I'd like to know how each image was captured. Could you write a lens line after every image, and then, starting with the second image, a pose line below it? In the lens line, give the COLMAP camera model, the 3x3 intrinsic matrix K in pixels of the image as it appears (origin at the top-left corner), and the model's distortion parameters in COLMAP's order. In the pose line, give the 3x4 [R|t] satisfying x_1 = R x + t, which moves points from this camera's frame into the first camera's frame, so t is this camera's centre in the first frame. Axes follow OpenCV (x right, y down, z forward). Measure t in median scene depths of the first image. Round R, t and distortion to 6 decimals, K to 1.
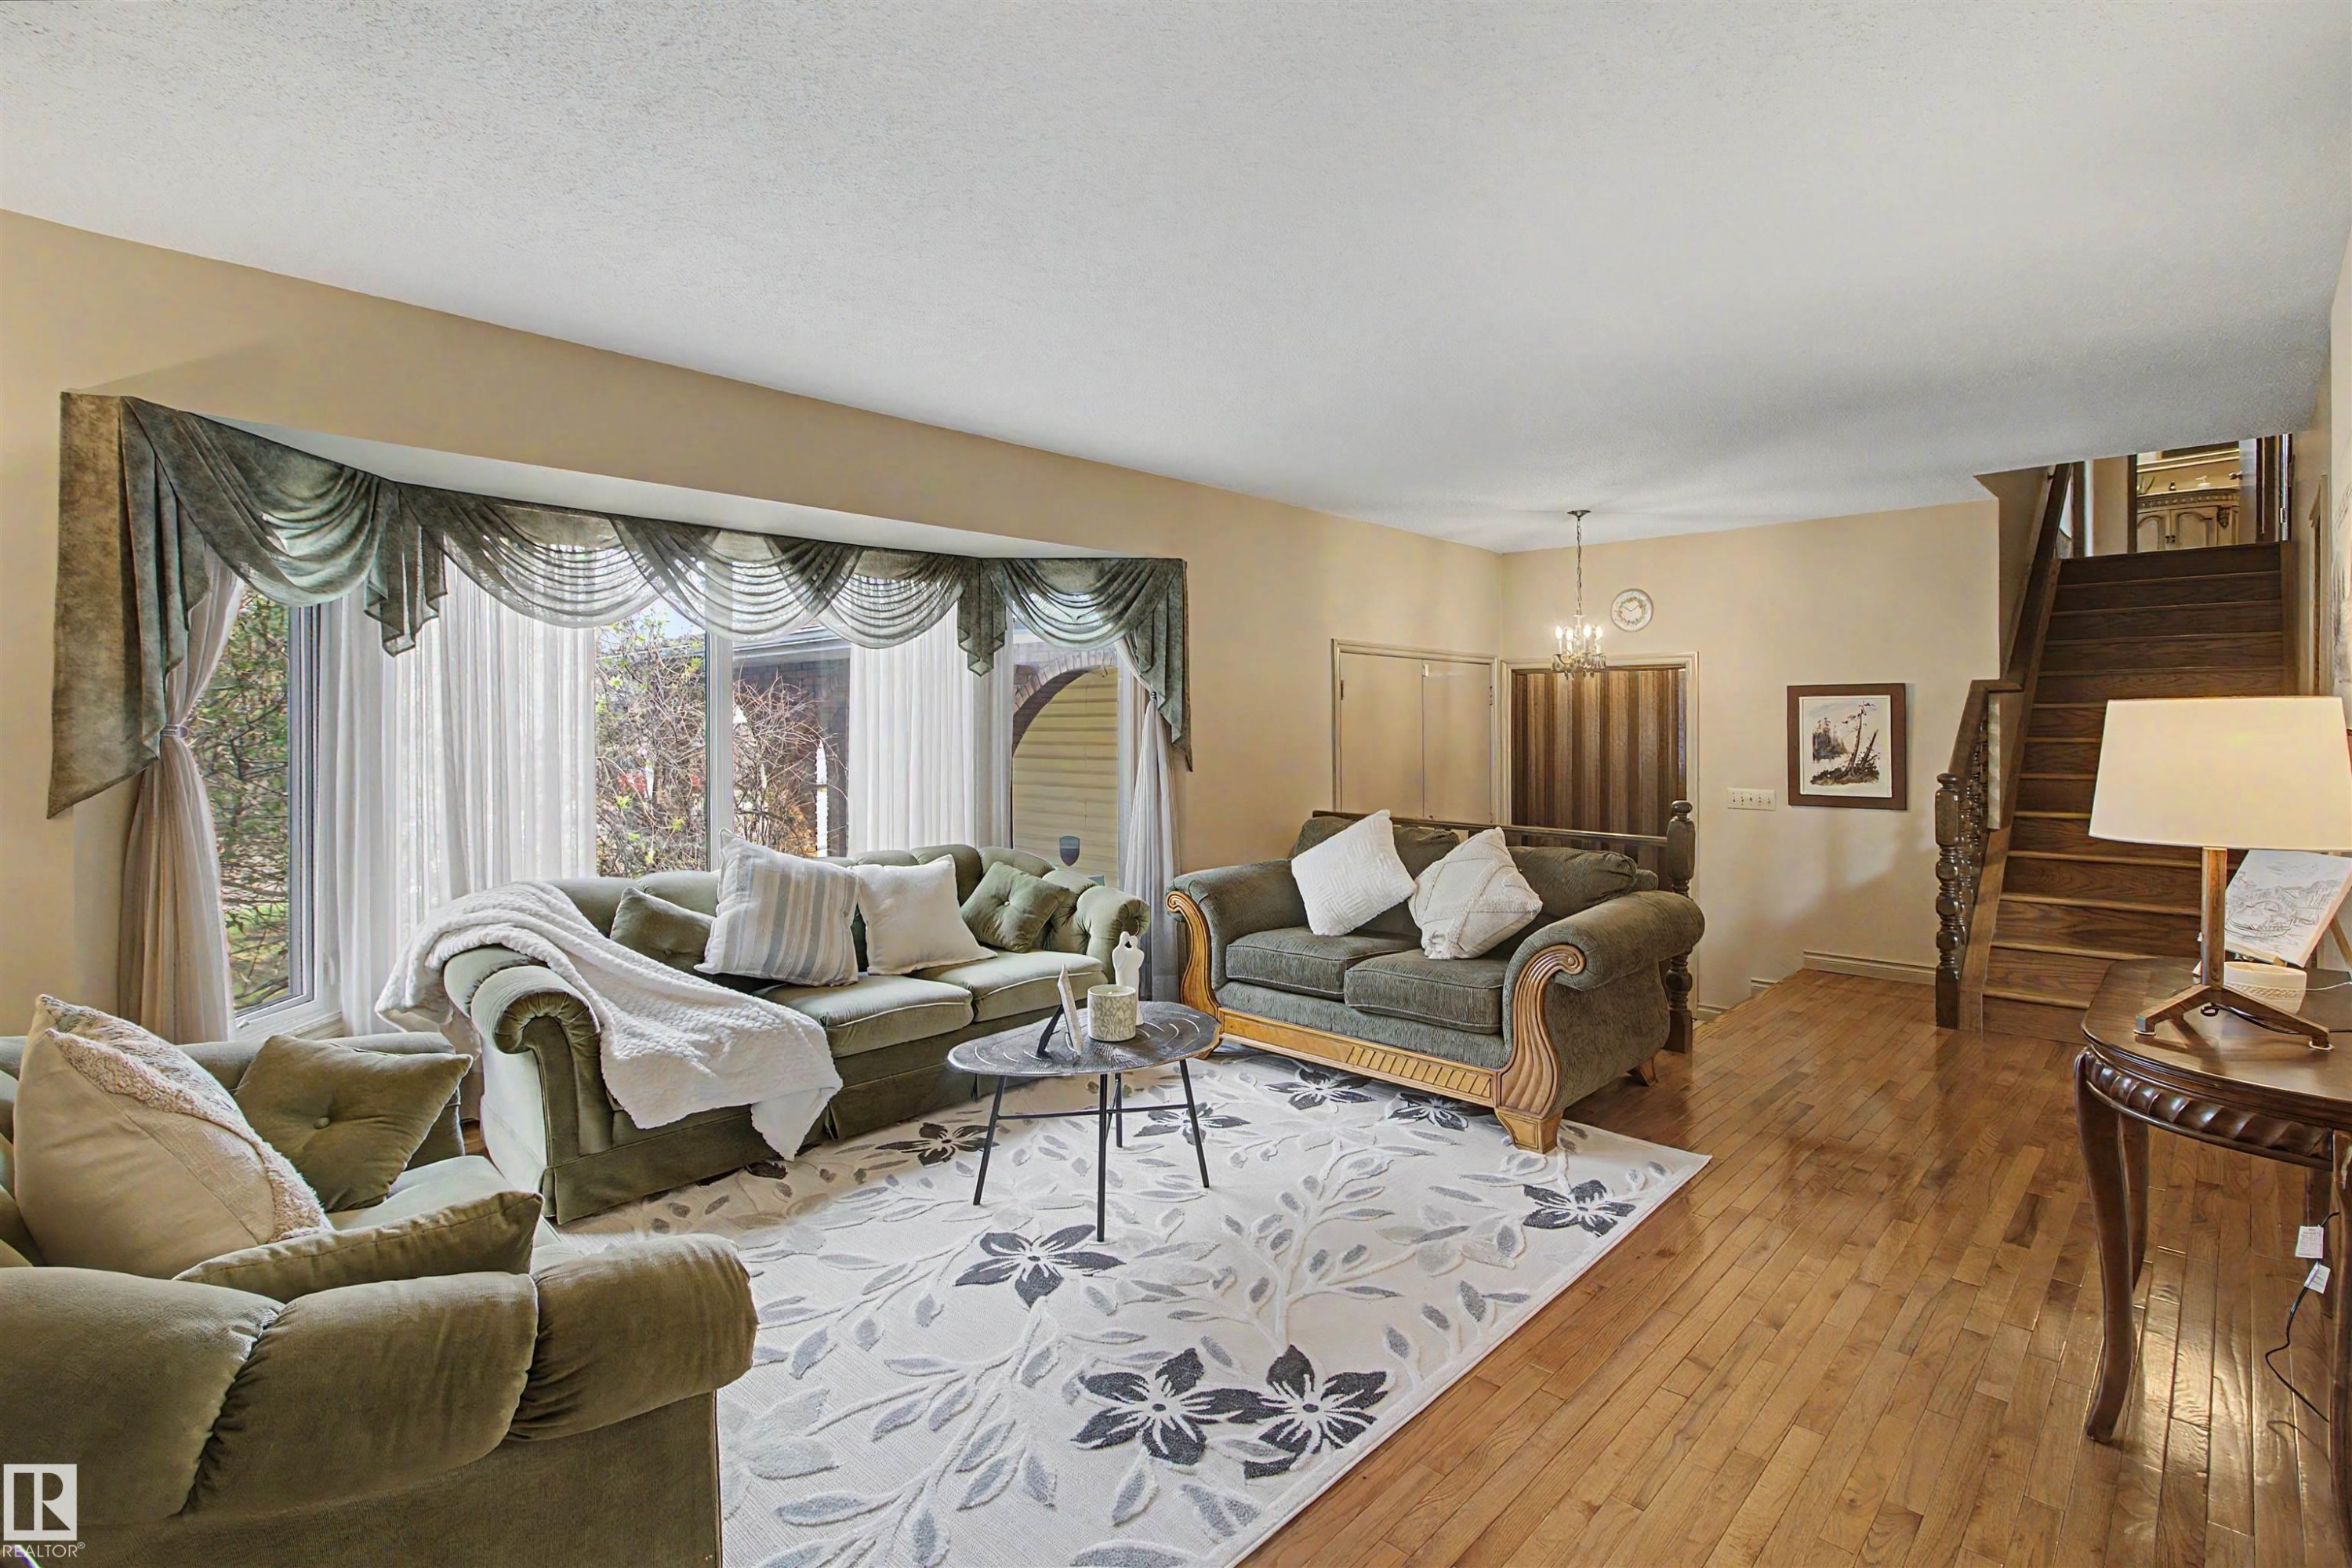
lens RADIAL K [[1112.7, 0, 1200.0], [0, 1112.7, 719.9], [0, 0, 1]] dist [0.003602, -0.000782]
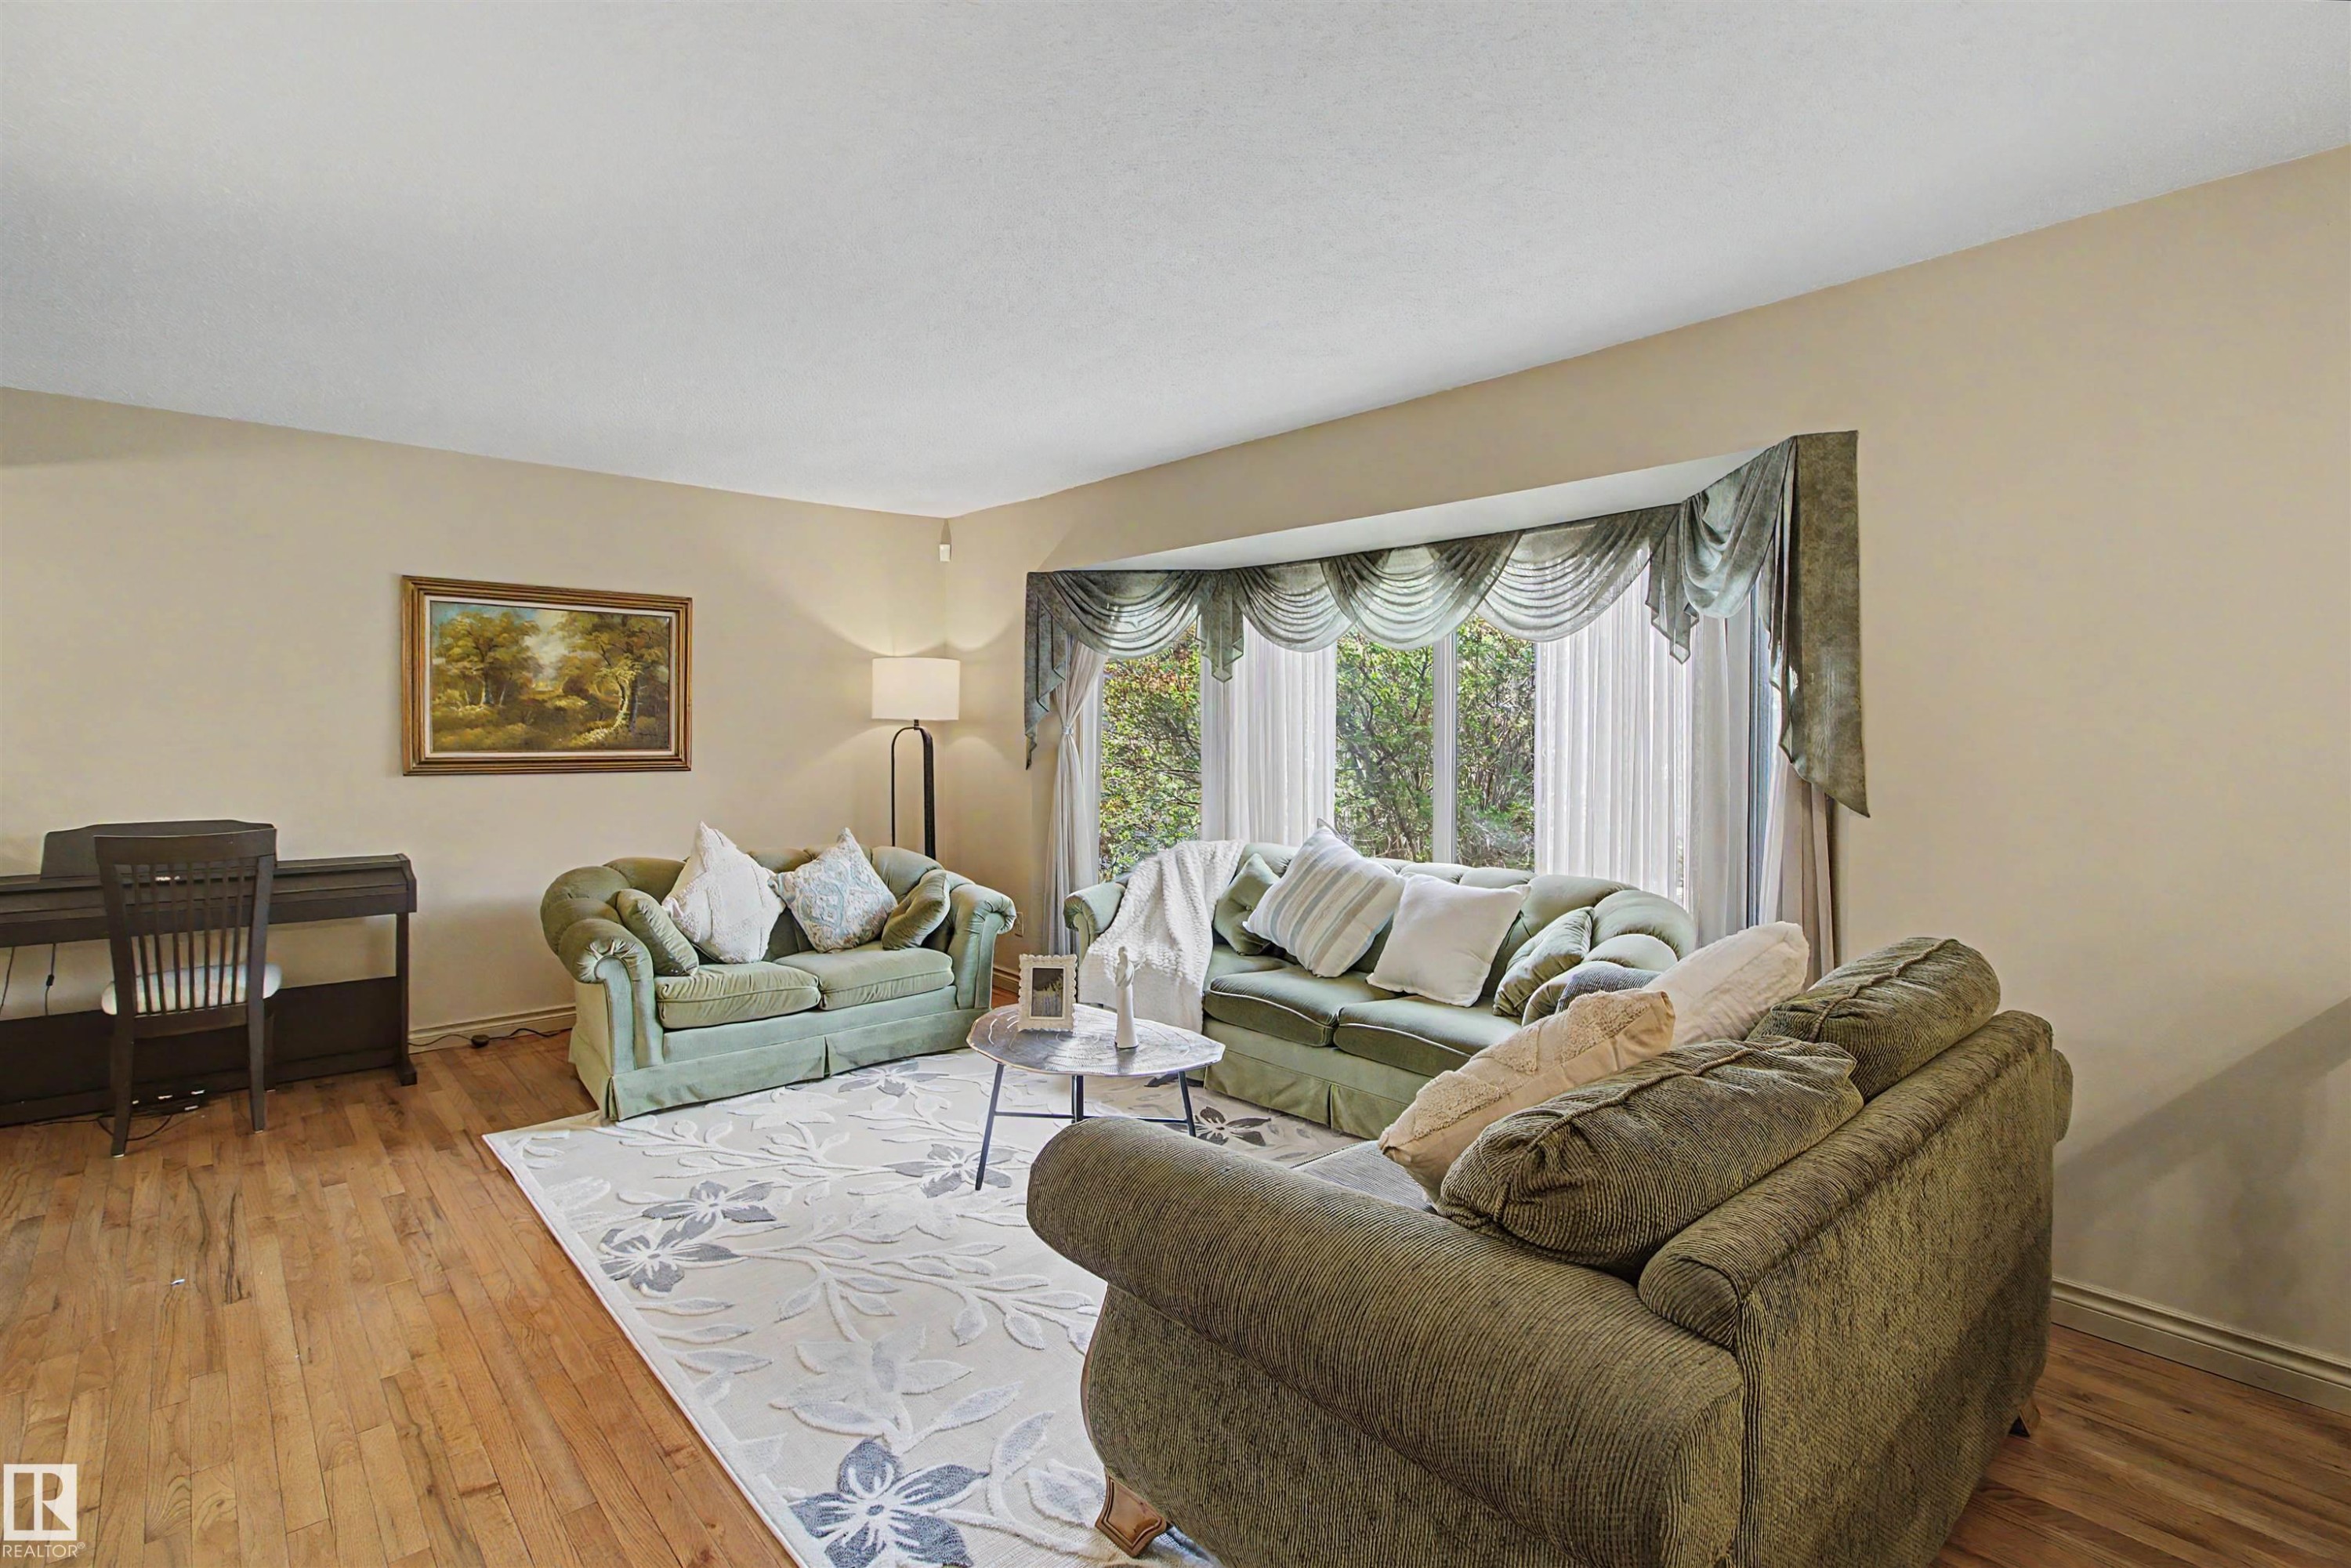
lens RADIAL K [[1112.2, 0, 1177.8], [0, 1112.2, 771.8], [0, 0, 1]] dist [0.003602, -0.000782]
pose [[-0.087019, 0.038543, -0.995461, 0.911183], [-0.002242, 0.999241, 0.038886, 0.005053], [0.996204, 0.005616, -0.086867, 1.194654]]
